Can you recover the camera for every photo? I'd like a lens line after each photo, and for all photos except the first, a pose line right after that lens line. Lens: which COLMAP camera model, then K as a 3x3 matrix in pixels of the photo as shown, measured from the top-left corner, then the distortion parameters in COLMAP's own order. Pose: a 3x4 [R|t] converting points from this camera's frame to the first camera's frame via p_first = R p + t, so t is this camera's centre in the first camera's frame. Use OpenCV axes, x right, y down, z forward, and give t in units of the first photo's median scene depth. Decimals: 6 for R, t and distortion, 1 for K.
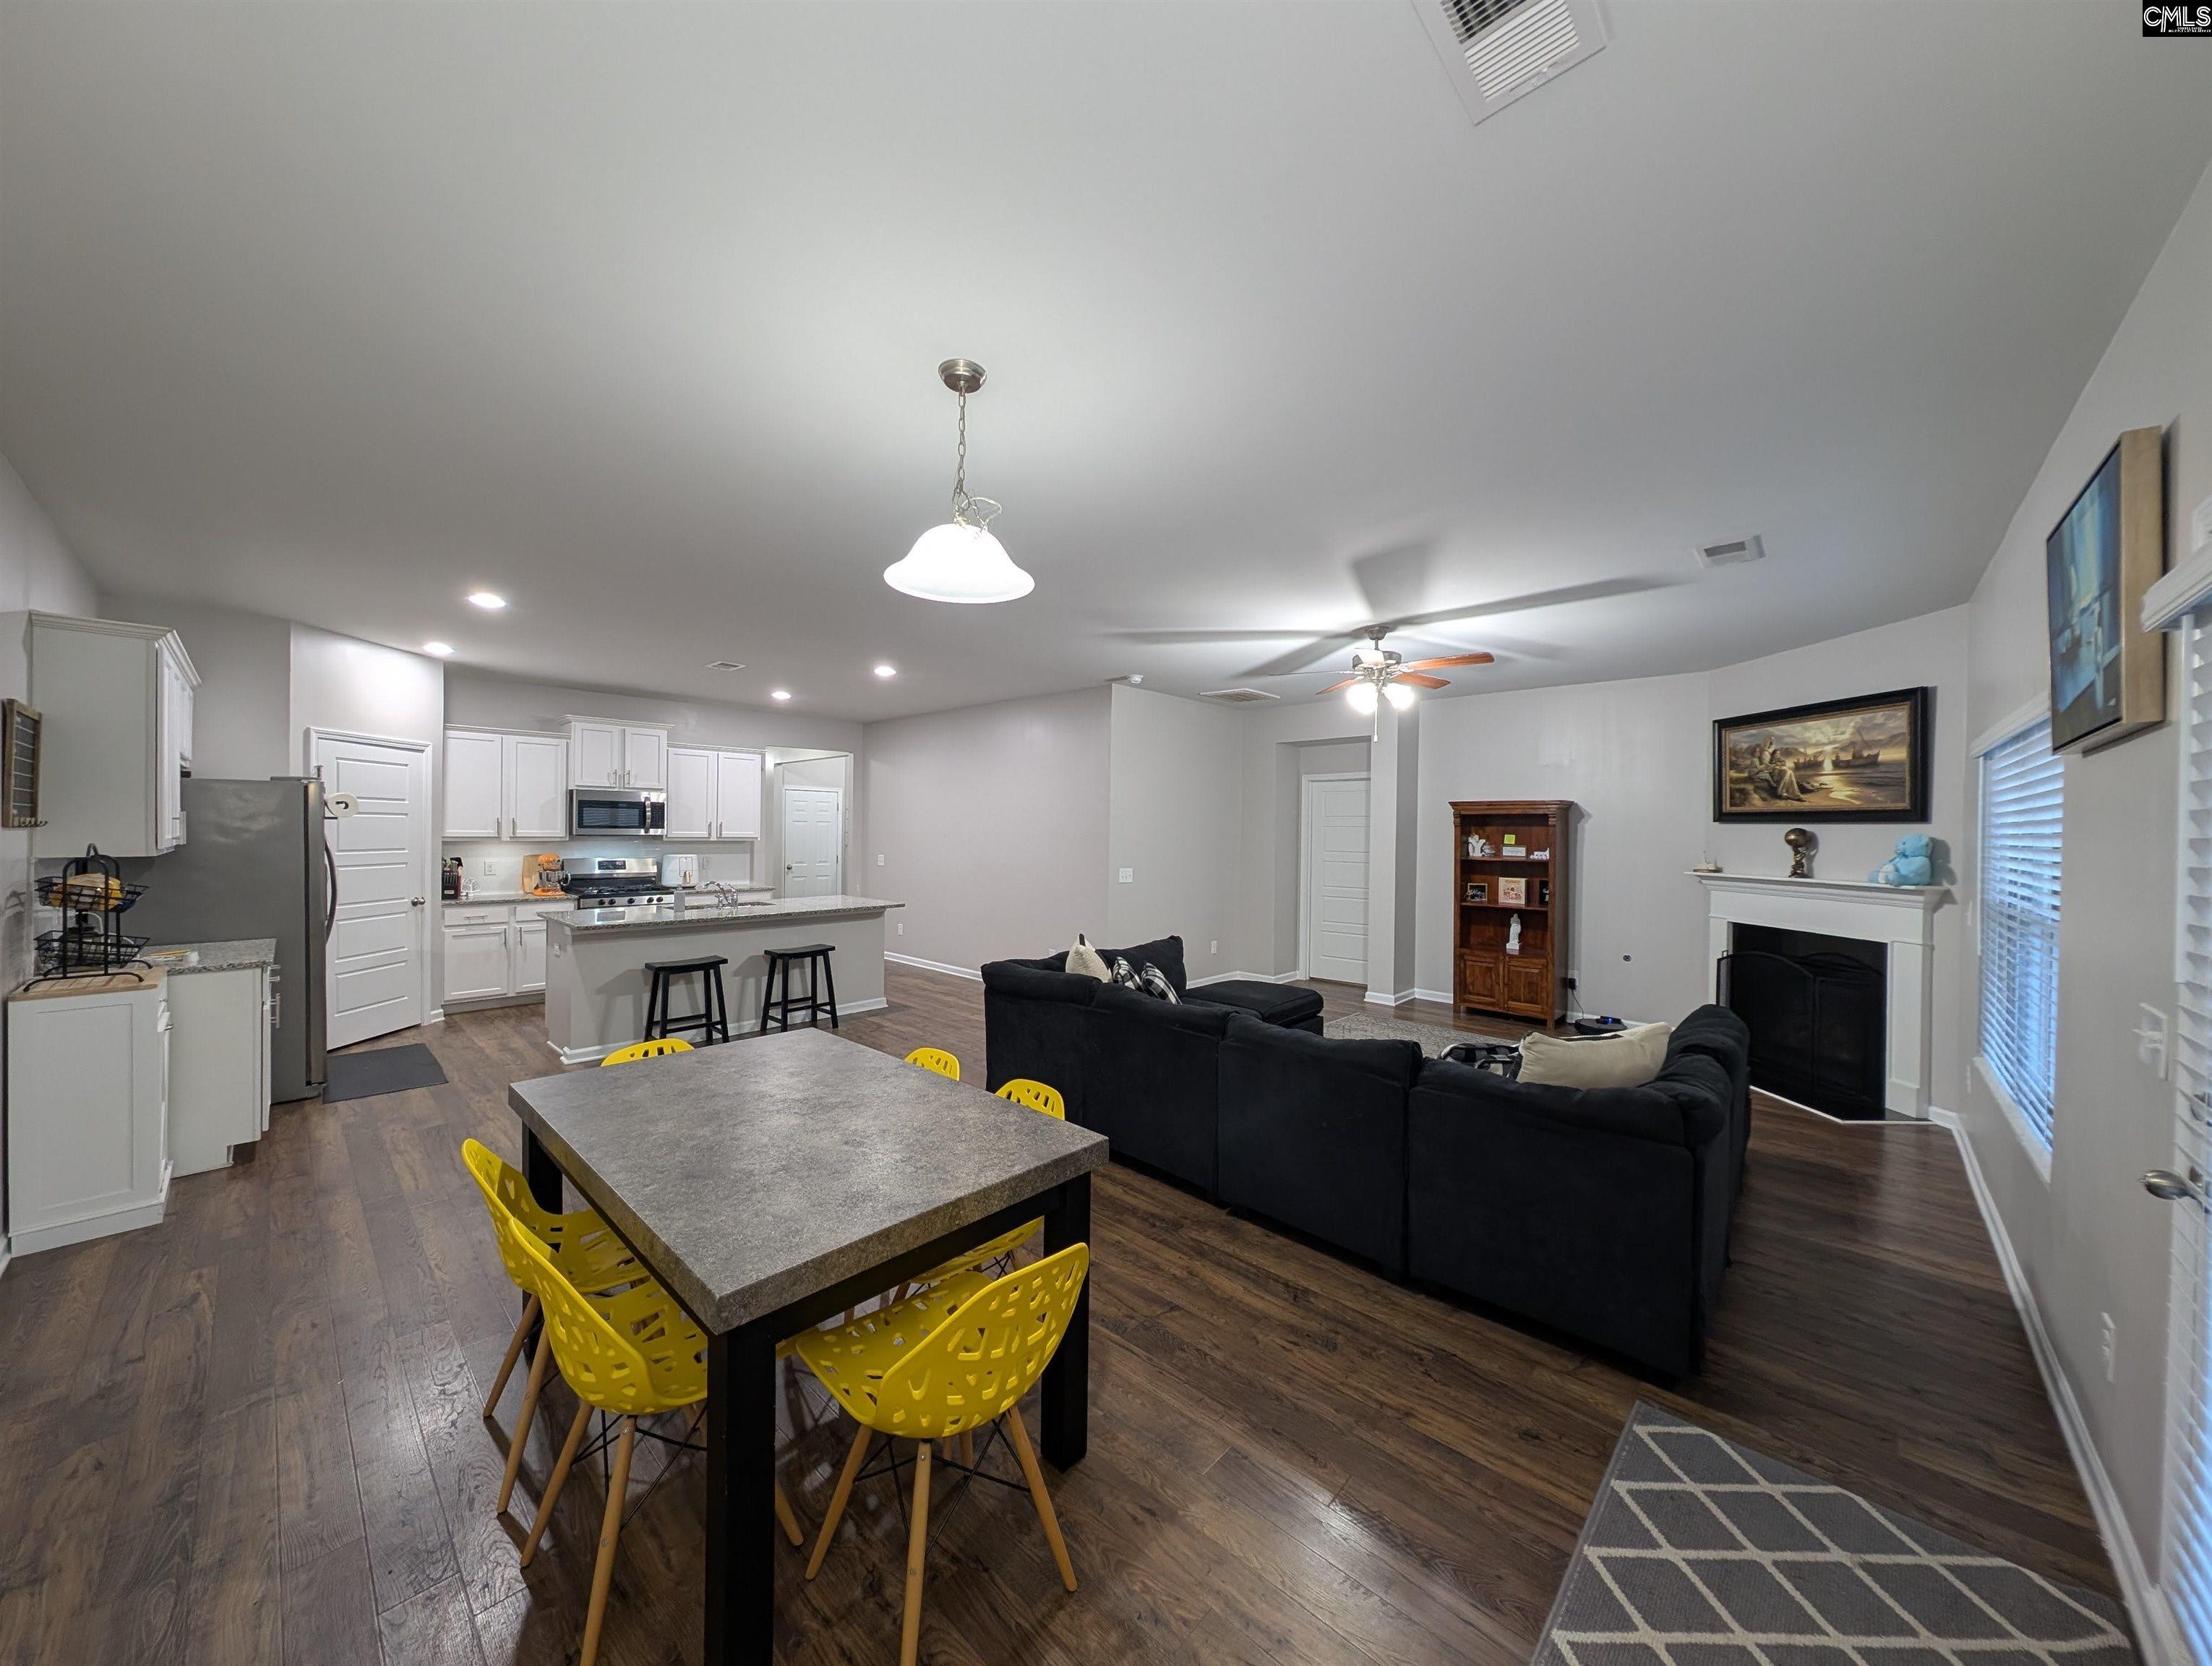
lens RADIAL K [[780.4, 0, 1106.0], [0, 780.4, 833.0], [0, 0, 1]] dist [0.001105, -0.000202]
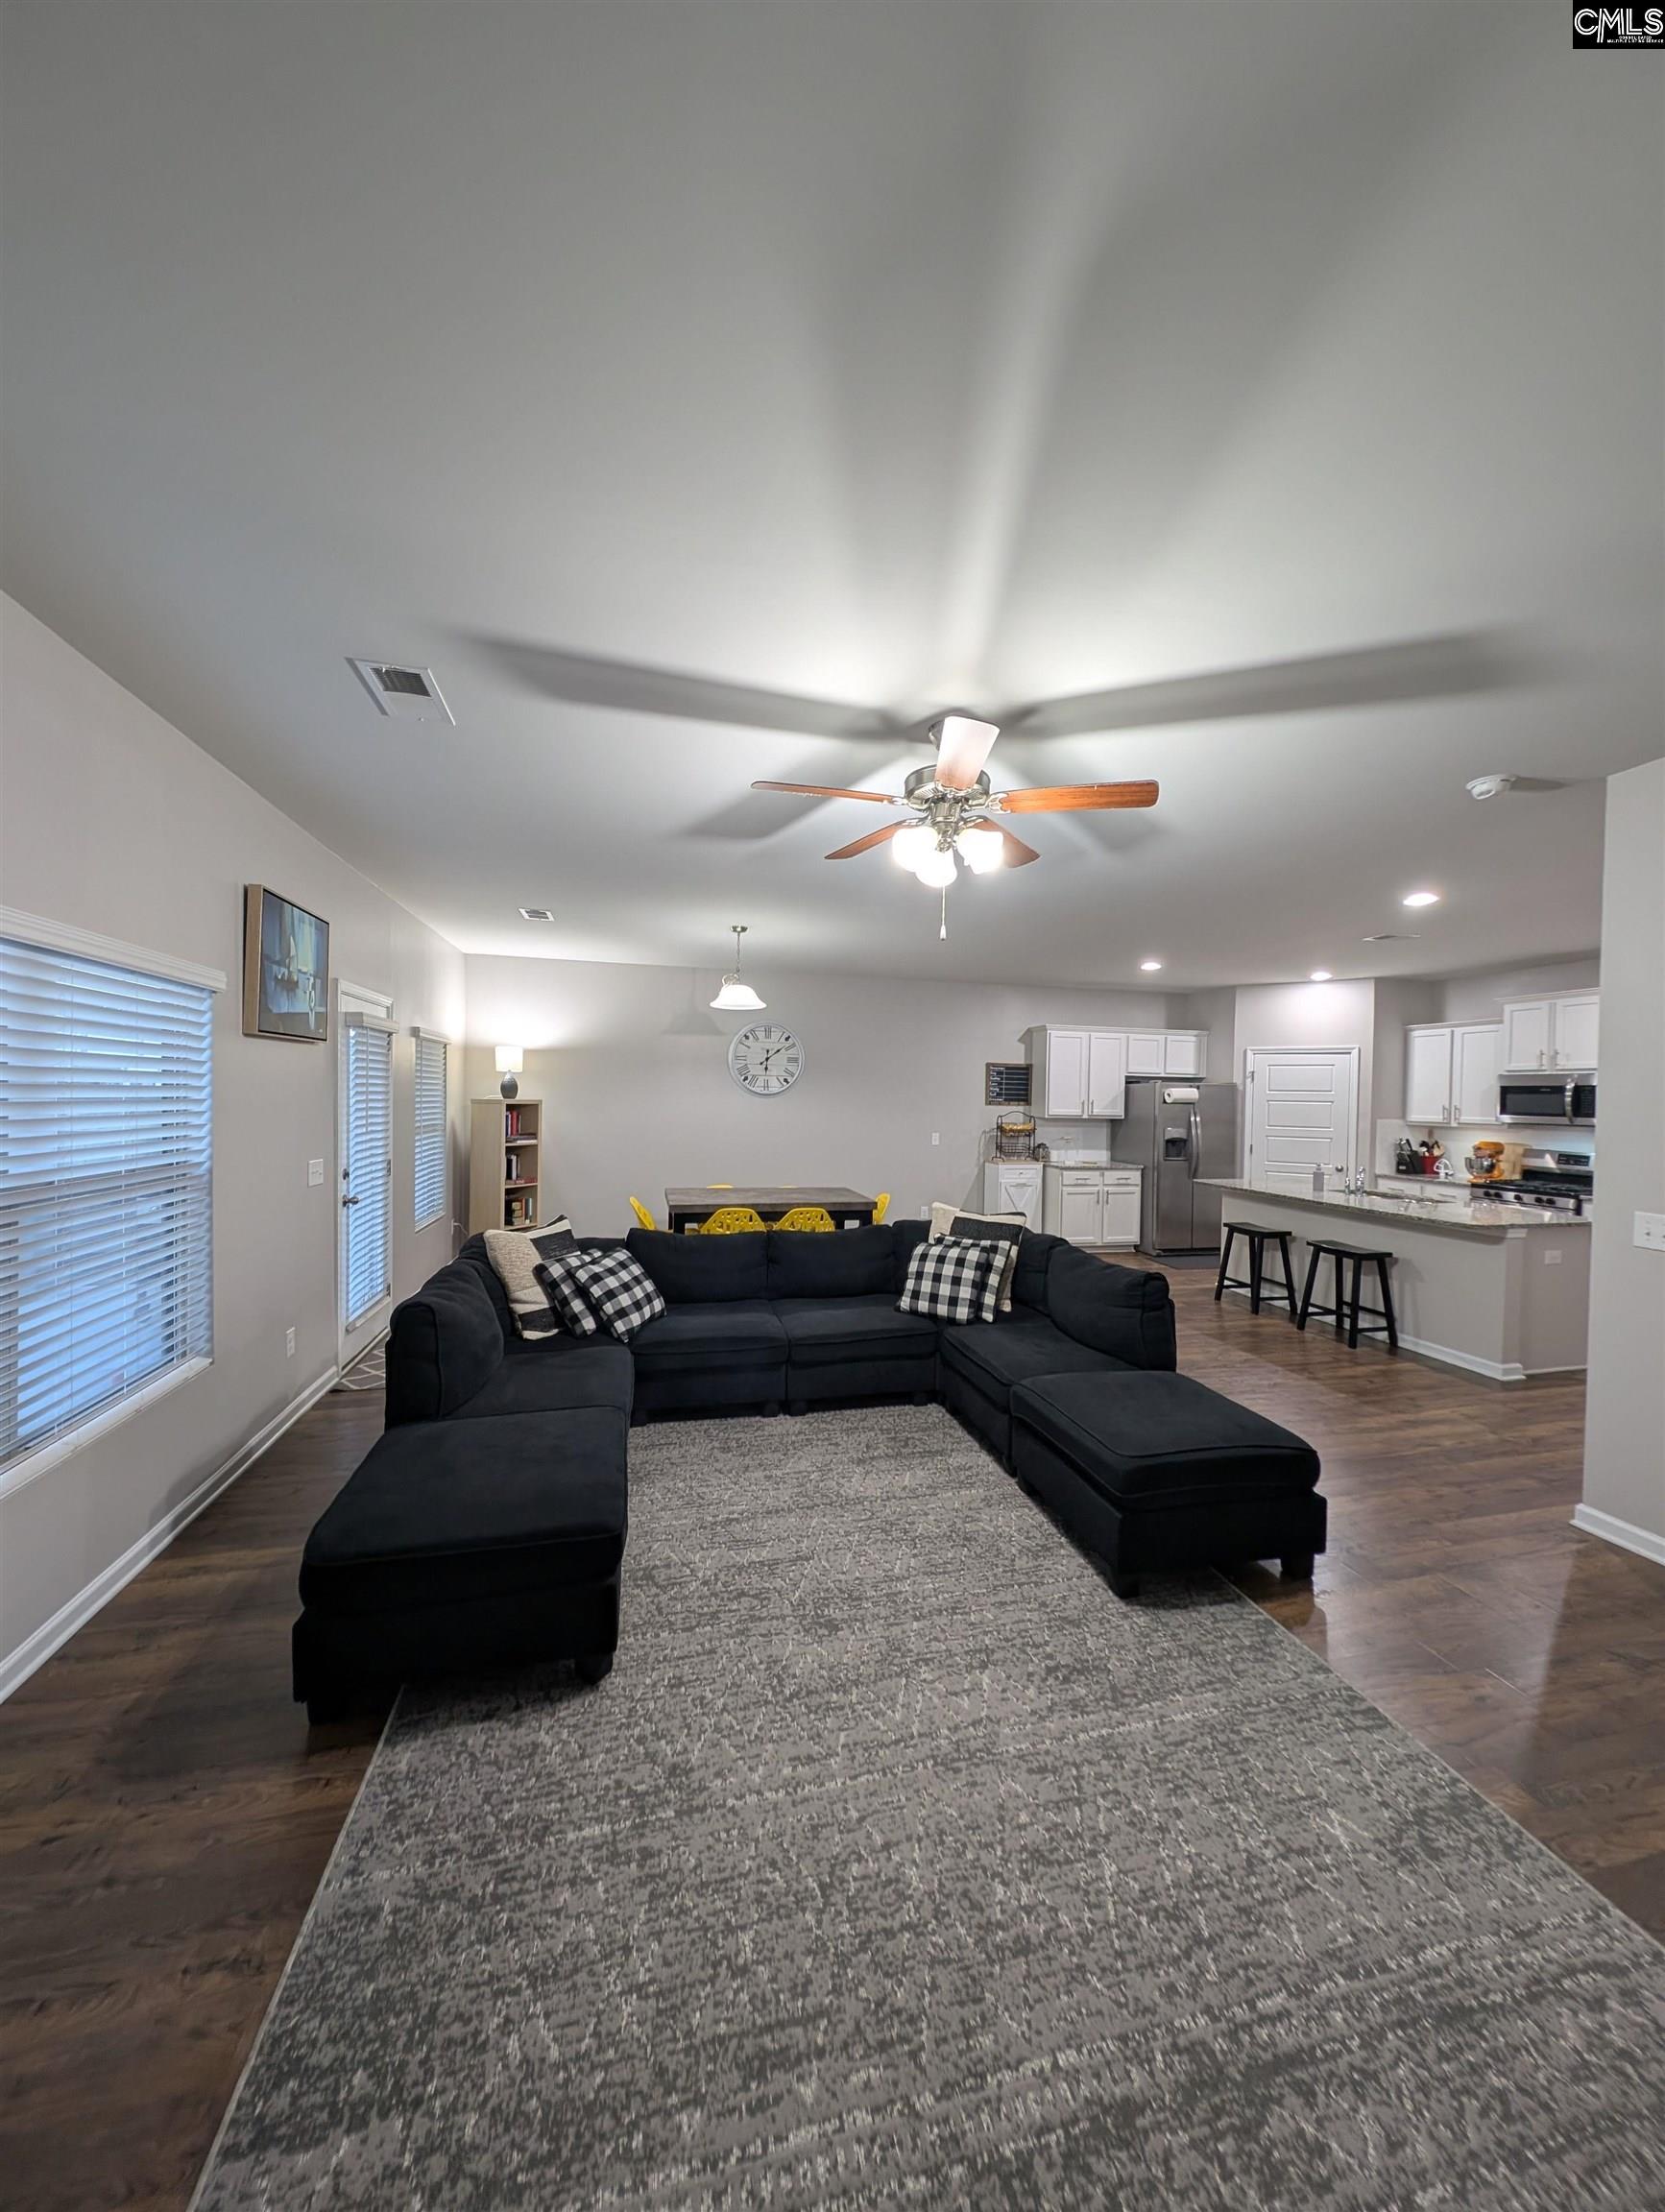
lens RADIAL K [[780.3, 0, 824.3], [0, 780.3, 1099.4], [0, 0, 1]] dist [0.001105, -0.000202]
pose [[-0.556139, -0.017324, -0.830908, 0.862964], [-0.026343, 0.999648, -0.003211, -0.000677], [0.830671, 0.020103, -0.556400, 1.269168]]
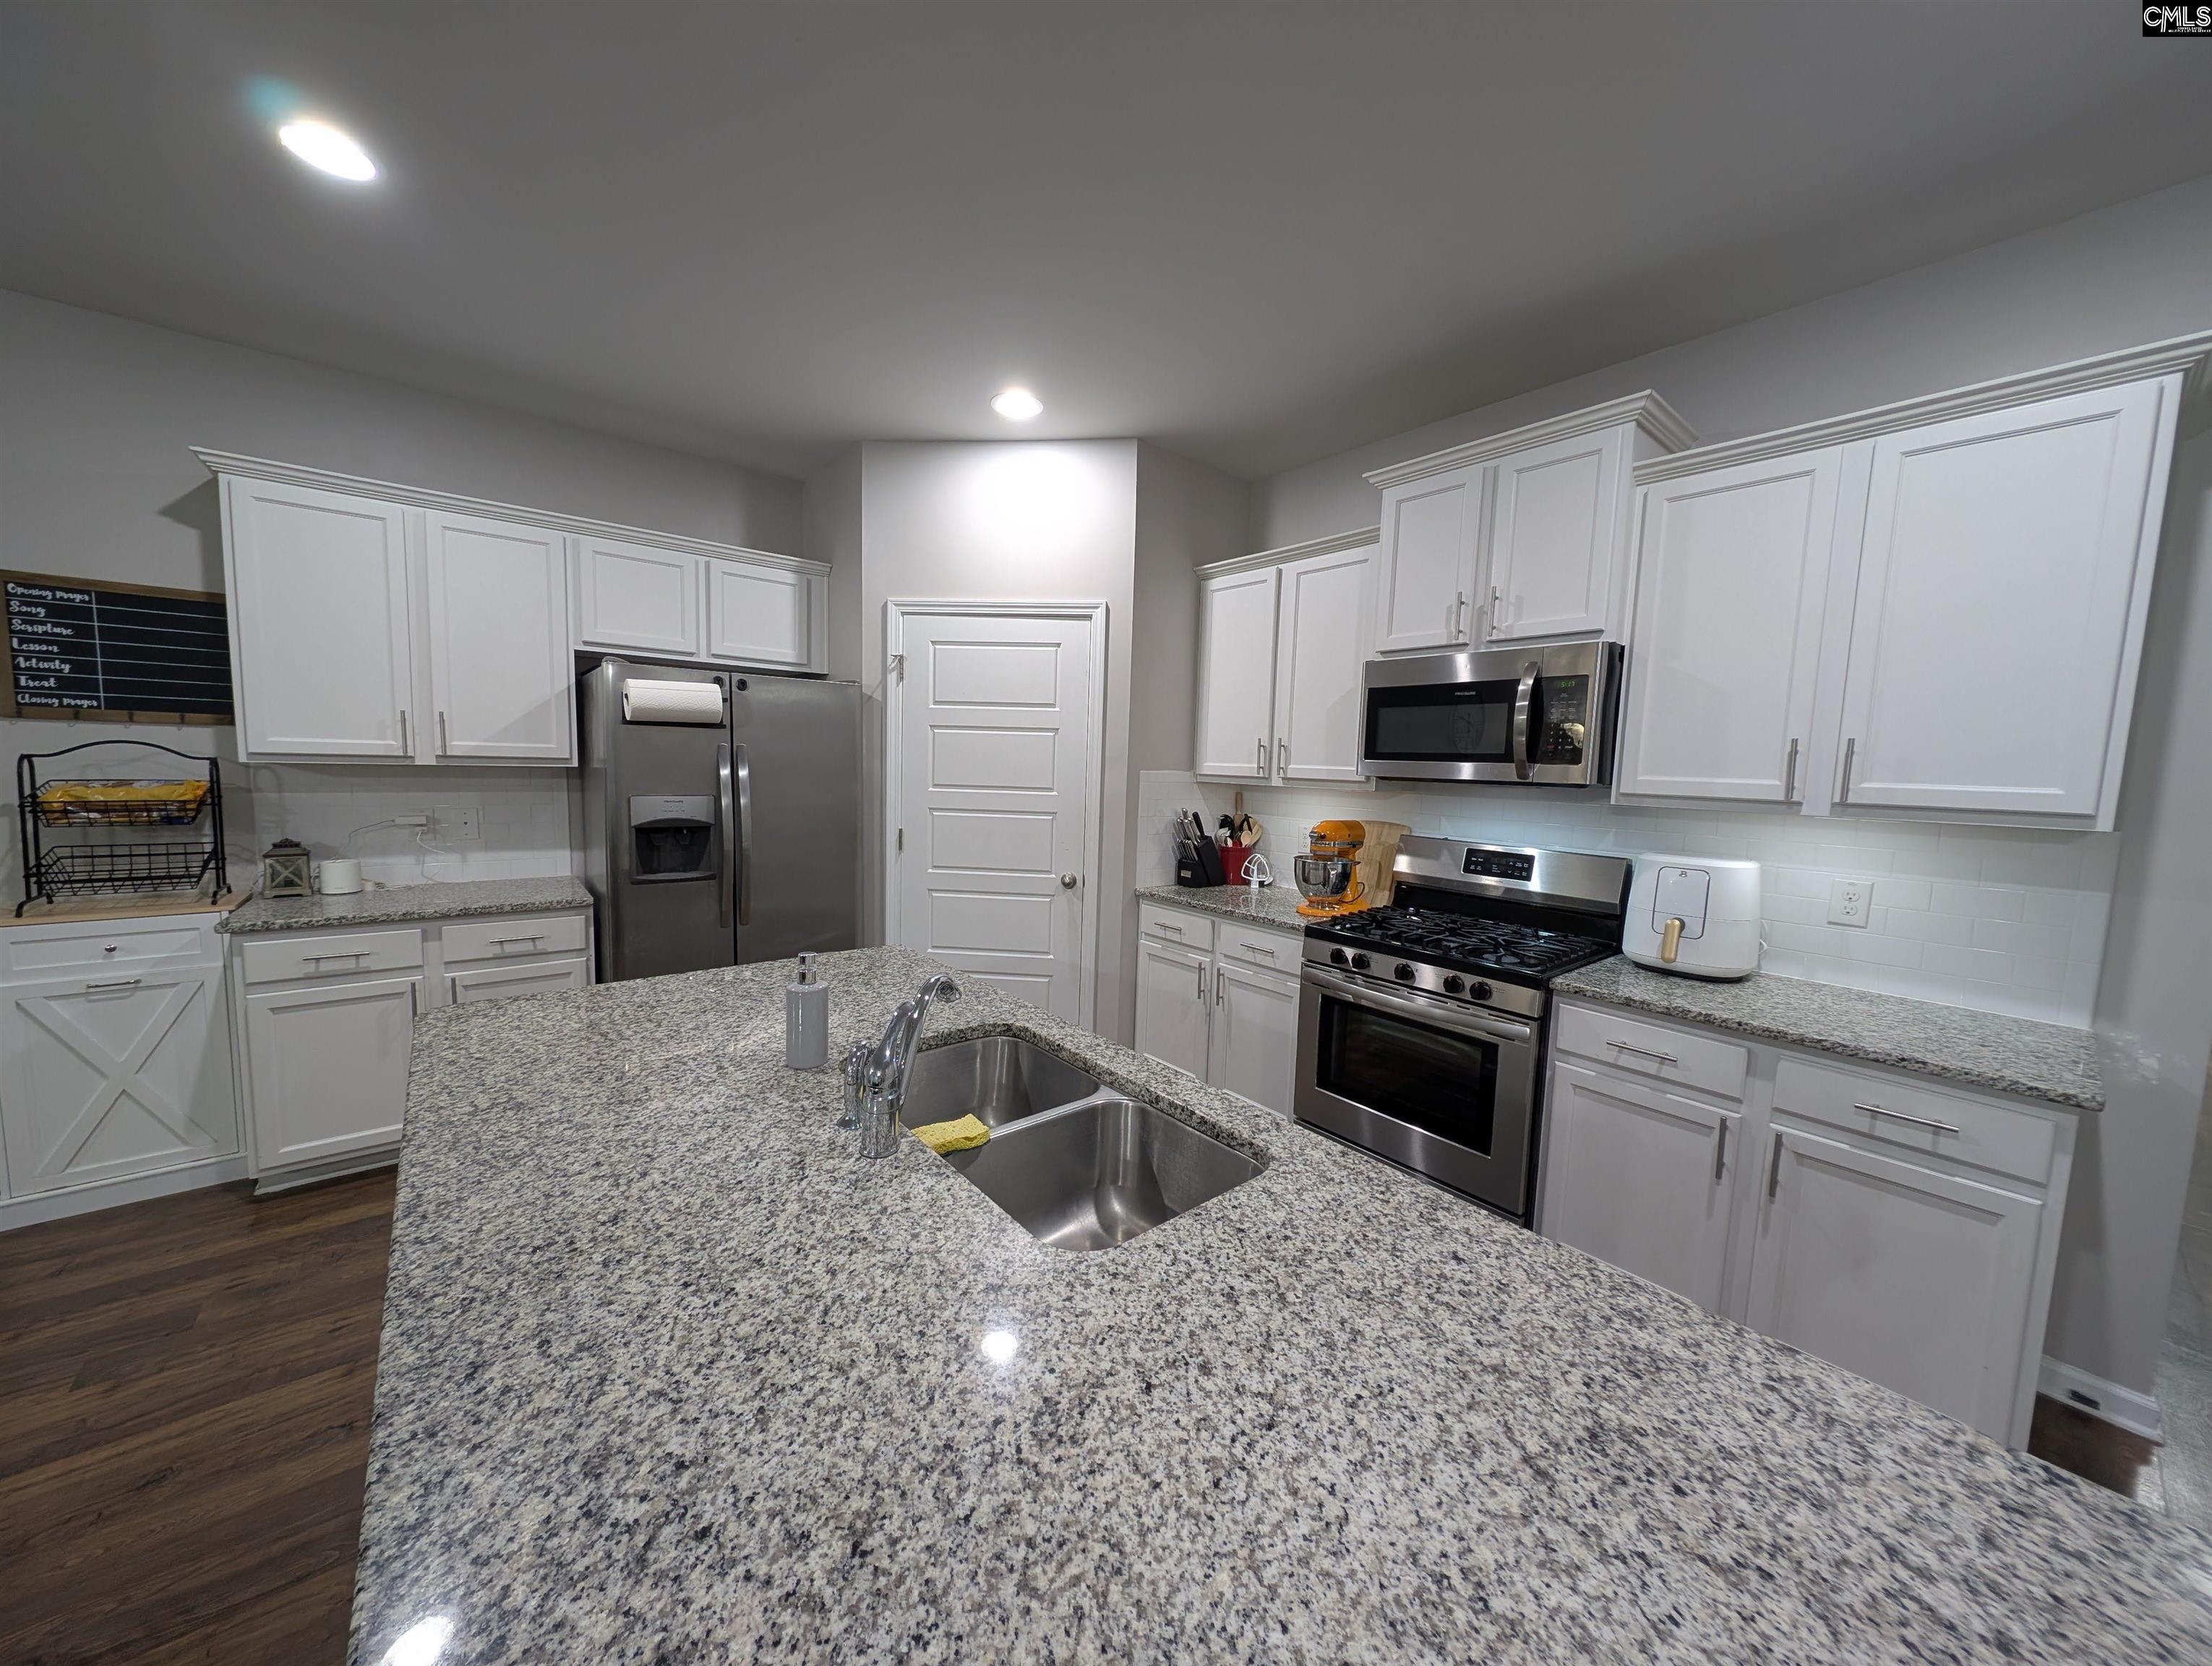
lens RADIAL K [[782.5, 0, 1110.2], [0, 782.5, 836.8], [0, 0, 1]] dist [-0.001914, -0.000058]
pose [[-0.120293, 0.081140, -0.989417, -0.393358], [-0.033959, 0.995735, 0.085787, 0.005476], [0.992157, 0.043919, -0.117024, 1.380398]]
